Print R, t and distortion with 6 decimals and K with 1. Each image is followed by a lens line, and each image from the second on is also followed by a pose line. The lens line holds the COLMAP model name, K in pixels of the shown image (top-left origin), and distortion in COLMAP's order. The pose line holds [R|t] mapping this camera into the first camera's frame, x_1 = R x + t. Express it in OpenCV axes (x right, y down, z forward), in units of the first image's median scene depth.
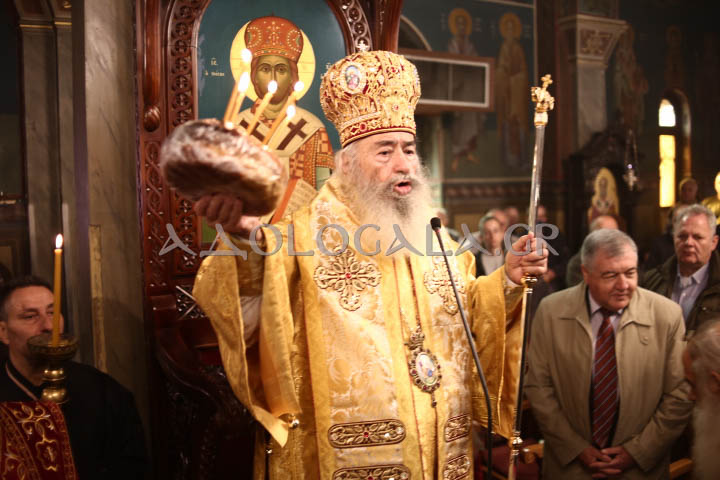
lens RADIAL K [[715.3, 0, 370.6], [0, 715.3, 238.5], [0, 0, 1]] dist [-0.100546, 0.000000]
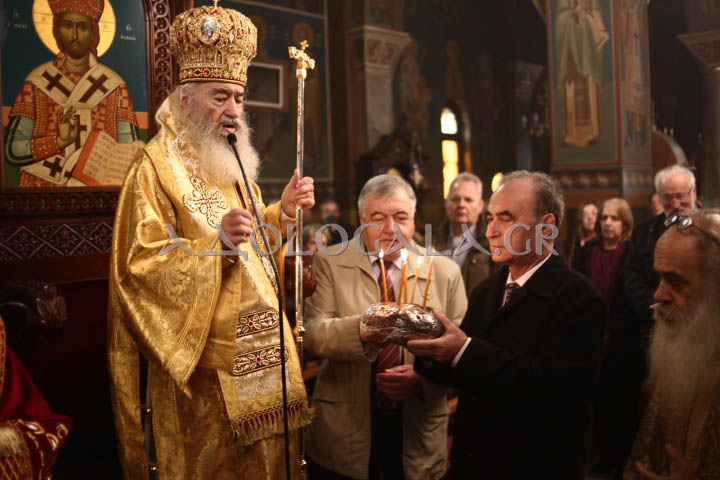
lens RADIAL K [[715.3, 0, 365.8], [0, 715.3, 238.6], [0, 0, 1]] dist [-0.100546, 0.000000]
pose [[0.963523, -0.025378, 0.266419, -0.001495], [0.034991, 0.998894, -0.031394, 0.045622], [-0.265328, 0.039571, 0.963346, -0.036644]]
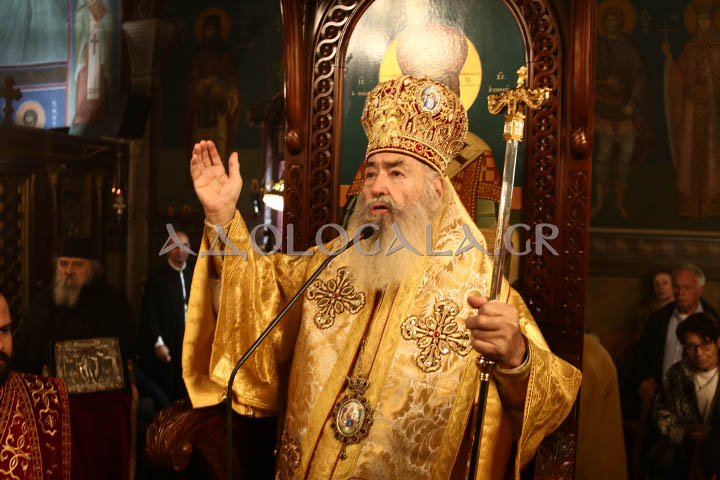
lens RADIAL K [[715.3, 0, 367.2], [0, 715.3, 242.7], [0, 0, 1]] dist [-0.100546, 0.000000]
pose [[0.677072, 0.067536, -0.732811, 0.167996], [-0.118739, 0.992758, -0.018215, -0.007674], [0.726274, 0.099346, 0.680188, 0.135300]]
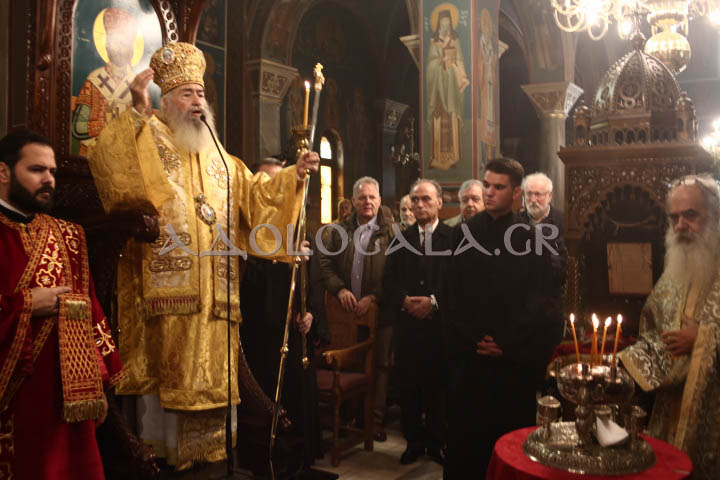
lens RADIAL K [[715.3, 0, 364.3], [0, 715.3, 233.5], [0, 0, 1]] dist [-0.100546, 0.000000]
pose [[0.886231, 0.019845, 0.462818, -0.127165], [0.020730, 0.996382, -0.082418, 0.101962], [-0.462779, 0.082636, 0.882614, -0.172164]]
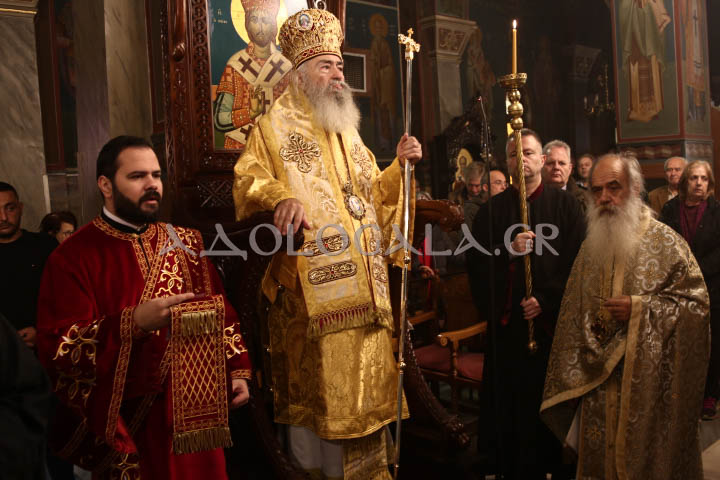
lens RADIAL K [[715.3, 0, 360.4], [0, 715.3, 239.0], [0, 0, 1]] dist [-0.100546, 0.000000]
pose [[0.978457, -0.043329, 0.201851, -0.086454], [0.048528, 0.998604, -0.020874, 0.074455], [-0.200665, 0.030219, 0.979194, -0.114855]]
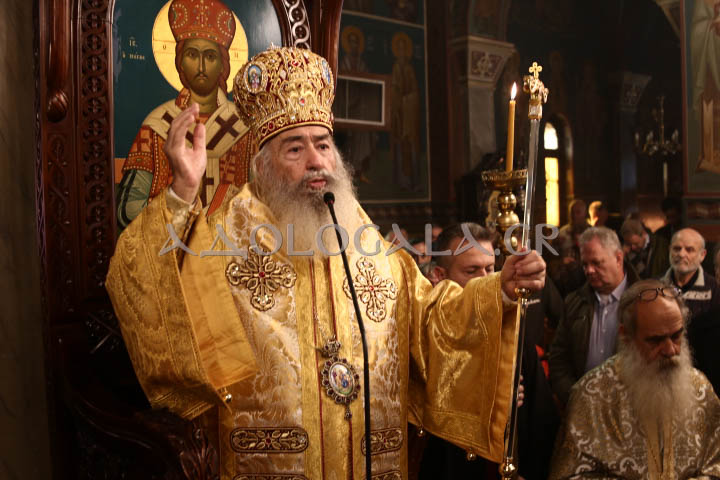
lens RADIAL K [[715.3, 0, 362.5], [0, 715.3, 236.4], [0, 0, 1]] dist [-0.100546, 0.000000]
pose [[0.984924, -0.008862, 0.172758, -0.034536], [0.016255, 0.999009, -0.041425, 0.006377], [-0.172220, 0.043608, 0.984093, 0.050948]]
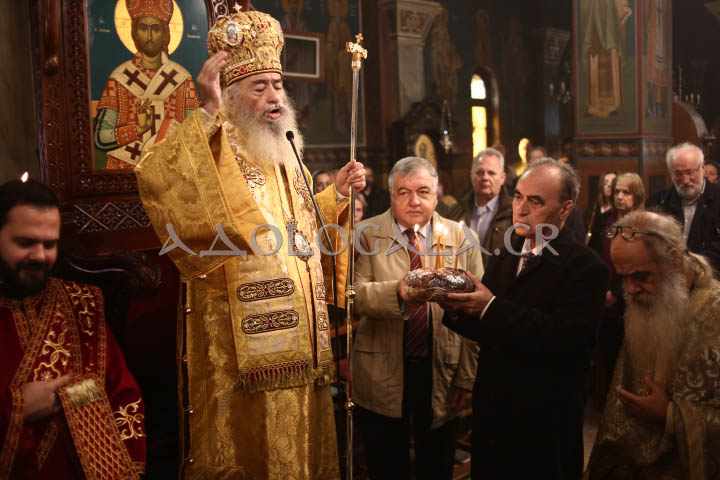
lens RADIAL K [[715.3, 0, 364.9], [0, 715.3, 236.8], [0, 0, 1]] dist [-0.100546, 0.000000]
pose [[0.974023, -0.033437, 0.223967, -0.021367], [0.028589, 0.999282, 0.024854, 0.036547], [-0.224637, -0.017805, 0.974280, -0.096799]]
